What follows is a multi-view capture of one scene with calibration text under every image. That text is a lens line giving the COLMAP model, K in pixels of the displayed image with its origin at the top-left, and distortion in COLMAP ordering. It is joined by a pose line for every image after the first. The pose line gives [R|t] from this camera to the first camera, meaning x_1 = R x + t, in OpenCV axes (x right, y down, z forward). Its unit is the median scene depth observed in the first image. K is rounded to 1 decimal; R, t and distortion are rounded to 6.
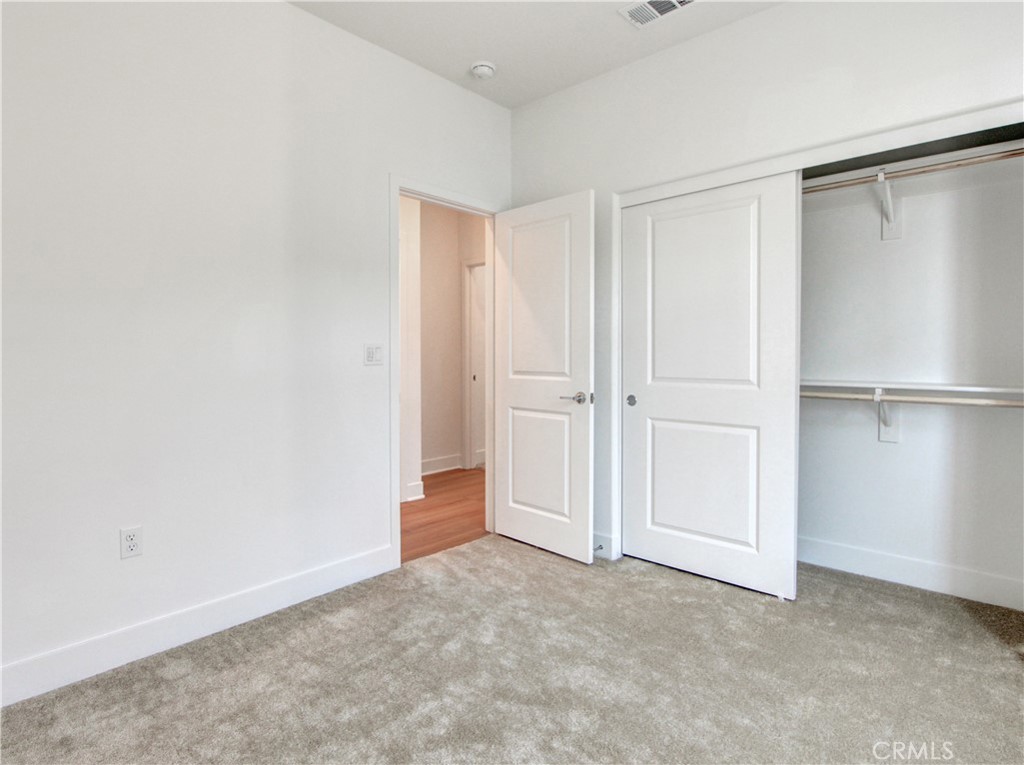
lens RADIAL K [[545.0, 0, 512.0], [0, 545.0, 382.5], [0, 0, 1]] dist [-0.002995, -0.000058]
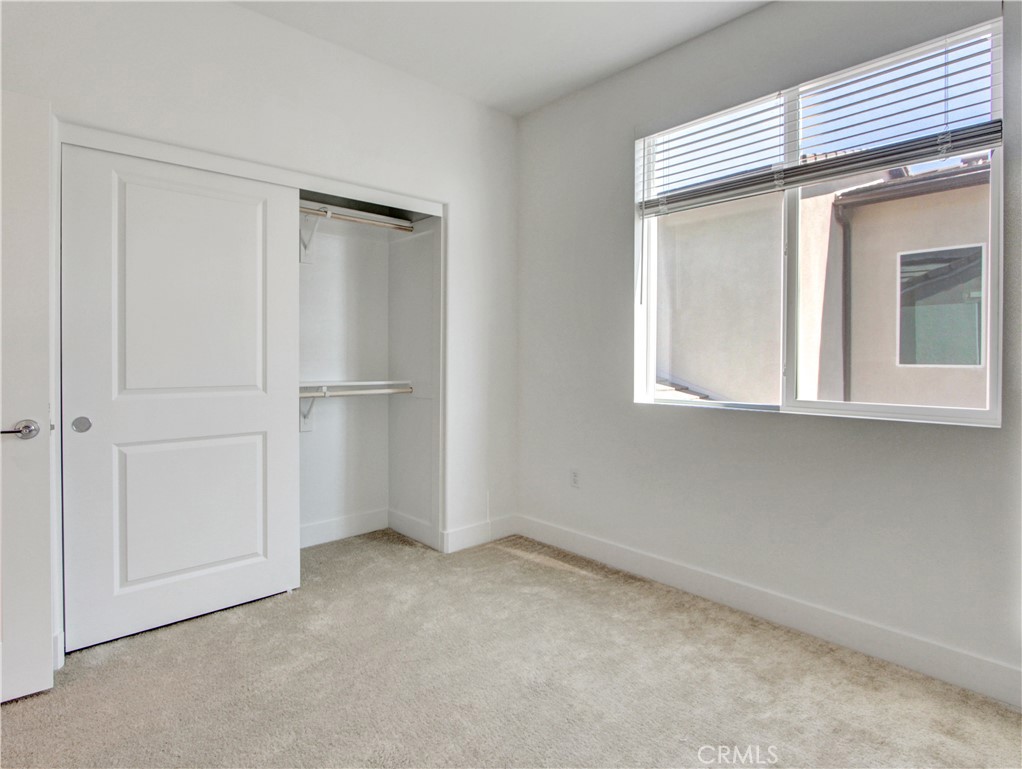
lens RADIAL K [[557.8, 0, 511.0], [0, 557.8, 384.5], [0, 0, 1]] dist [-0.001235, -0.000187]
pose [[0.096120, -0.045729, 0.994319, -0.532534], [0.053039, 0.997760, 0.040760, -0.022714], [-0.993956, 0.048820, 0.098330, 0.466863]]
